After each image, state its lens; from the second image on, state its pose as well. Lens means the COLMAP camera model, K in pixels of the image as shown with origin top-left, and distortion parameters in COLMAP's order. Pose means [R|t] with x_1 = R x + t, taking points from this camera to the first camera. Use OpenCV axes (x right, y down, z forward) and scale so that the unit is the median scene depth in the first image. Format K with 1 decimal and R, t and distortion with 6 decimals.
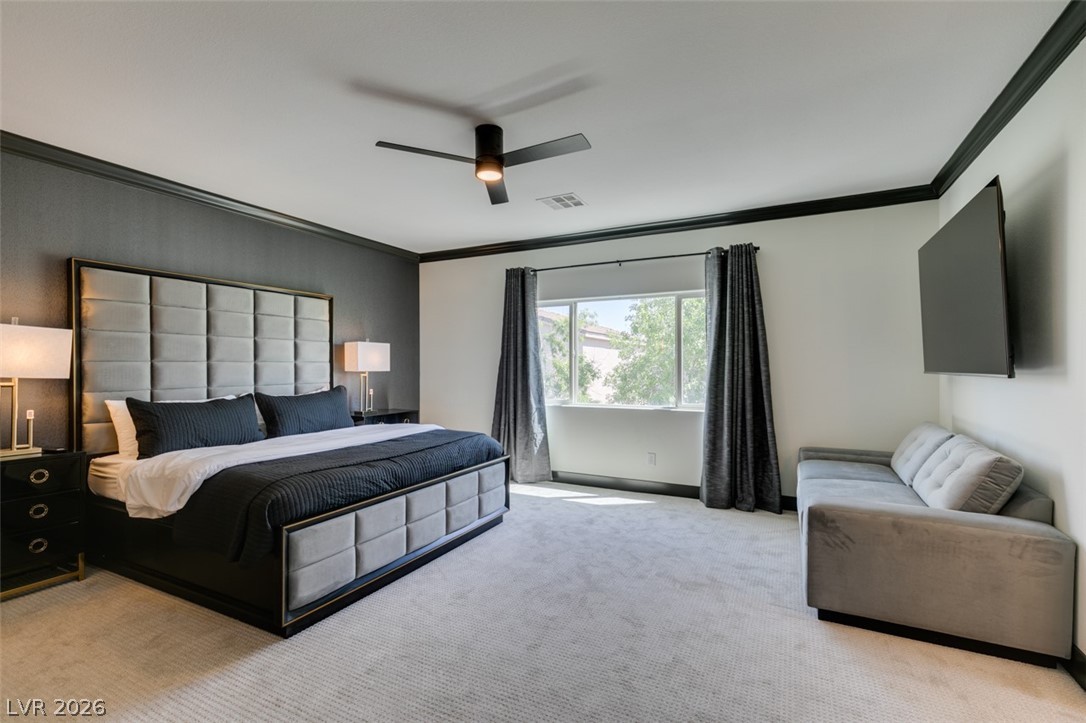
lens RADIAL K [[484.1, 0, 542.1], [0, 484.1, 363.3], [0, 0, 1]] dist [0.003908, -0.000808]
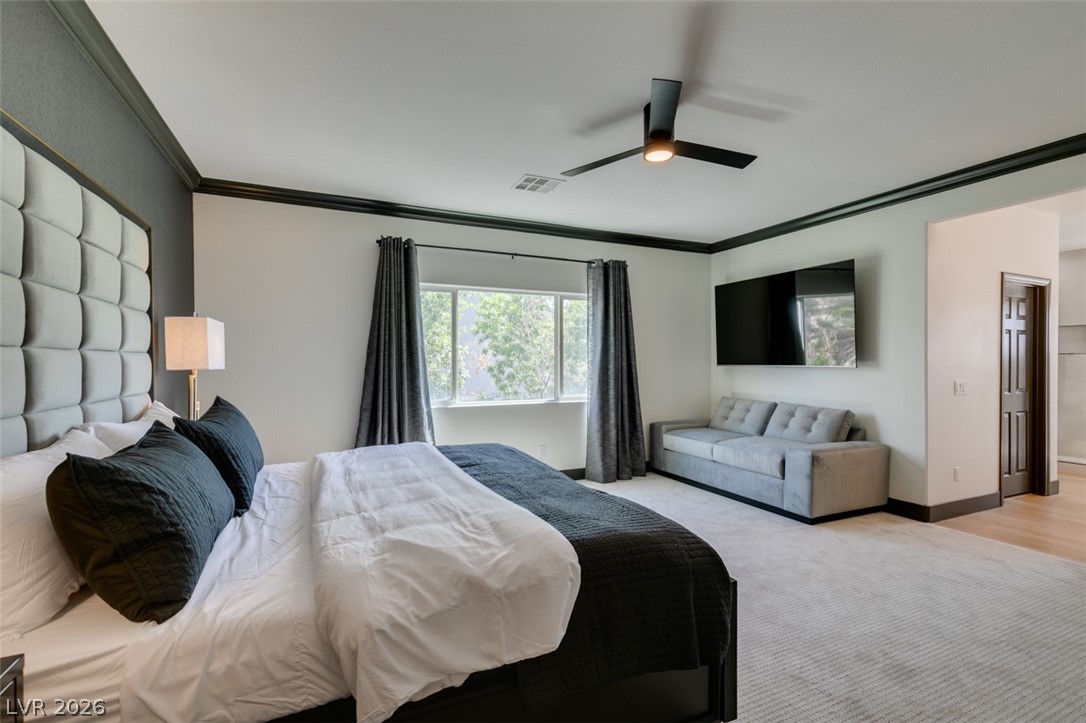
lens RADIAL K [[484.1, 0, 542.1], [0, 484.1, 363.3], [0, 0, 1]] dist [0.003908, -0.000808]
pose [[0.628846, -0.002174, 0.777527, -0.632940], [-0.003939, 0.999974, 0.005982, 0.003876], [-0.777520, -0.006824, 0.628822, 0.379363]]
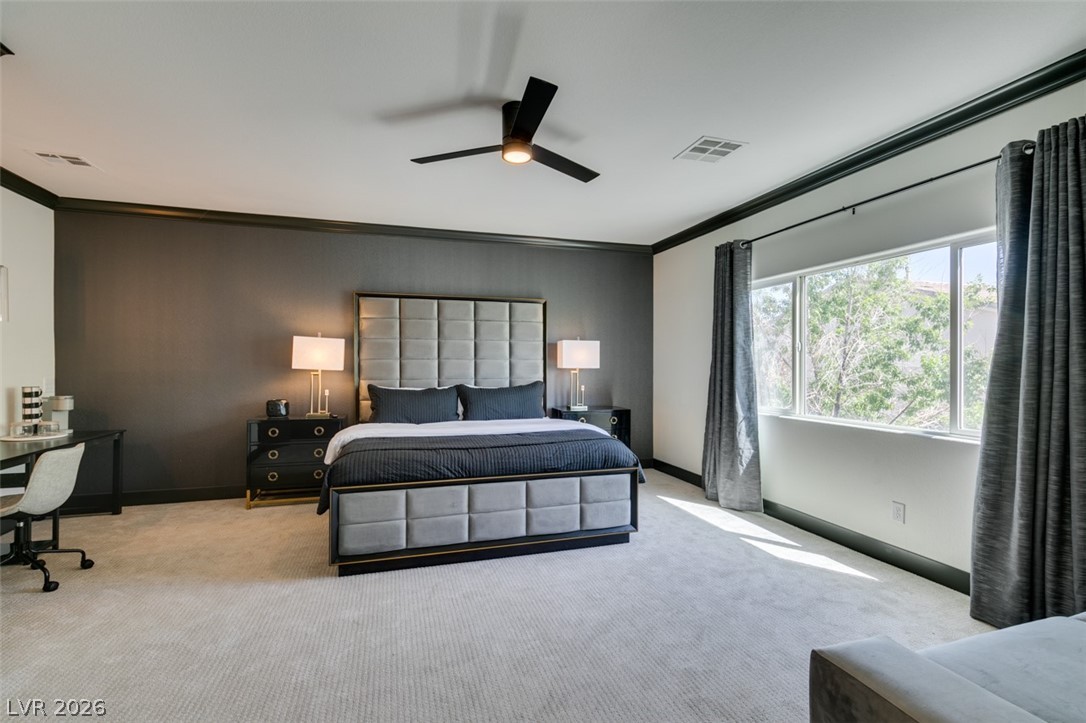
lens RADIAL K [[485.3, 0, 541.8], [0, 485.3, 365.7], [0, 0, 1]] dist [0.004735, -0.001273]
pose [[0.698902, 0.005098, -0.715199, 0.384203], [0.001224, 0.999965, 0.008324, 0.002330], [0.715216, -0.006693, 0.698871, 0.250546]]
